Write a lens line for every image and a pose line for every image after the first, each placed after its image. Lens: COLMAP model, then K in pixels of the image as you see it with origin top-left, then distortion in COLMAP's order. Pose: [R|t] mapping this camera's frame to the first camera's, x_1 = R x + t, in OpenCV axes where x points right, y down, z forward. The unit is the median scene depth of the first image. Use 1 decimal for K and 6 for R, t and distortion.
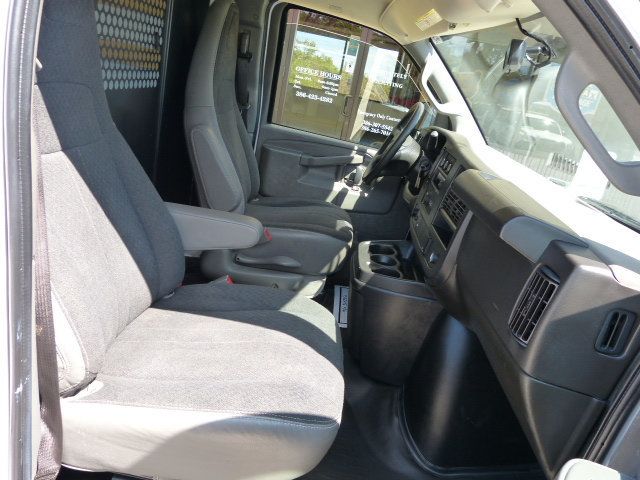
lens RADIAL K [[473.6, 0, 320.0], [0, 473.6, 240.0], [0, 0, 1]] dist [-0.007736, 0.002029]
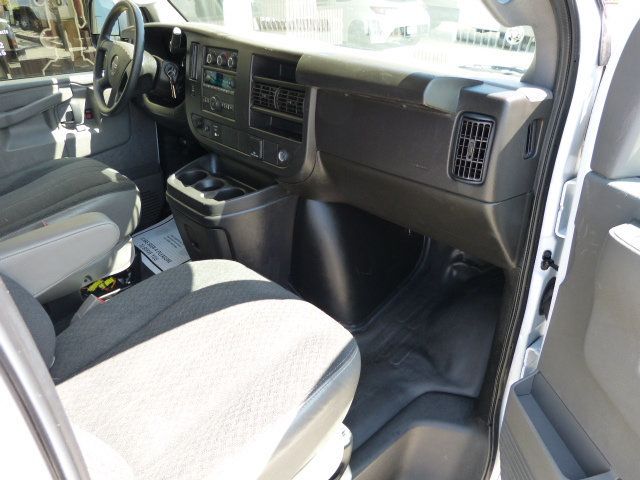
lens RADIAL K [[473.6, 0, 320.0], [0, 473.6, 240.0], [0, 0, 1]] dist [-0.007736, 0.002029]
pose [[0.697829, -0.528756, 0.483168, -0.140166], [0.402472, 0.847467, 0.346144, -0.064016], [-0.592495, -0.047088, 0.804197, 0.083973]]
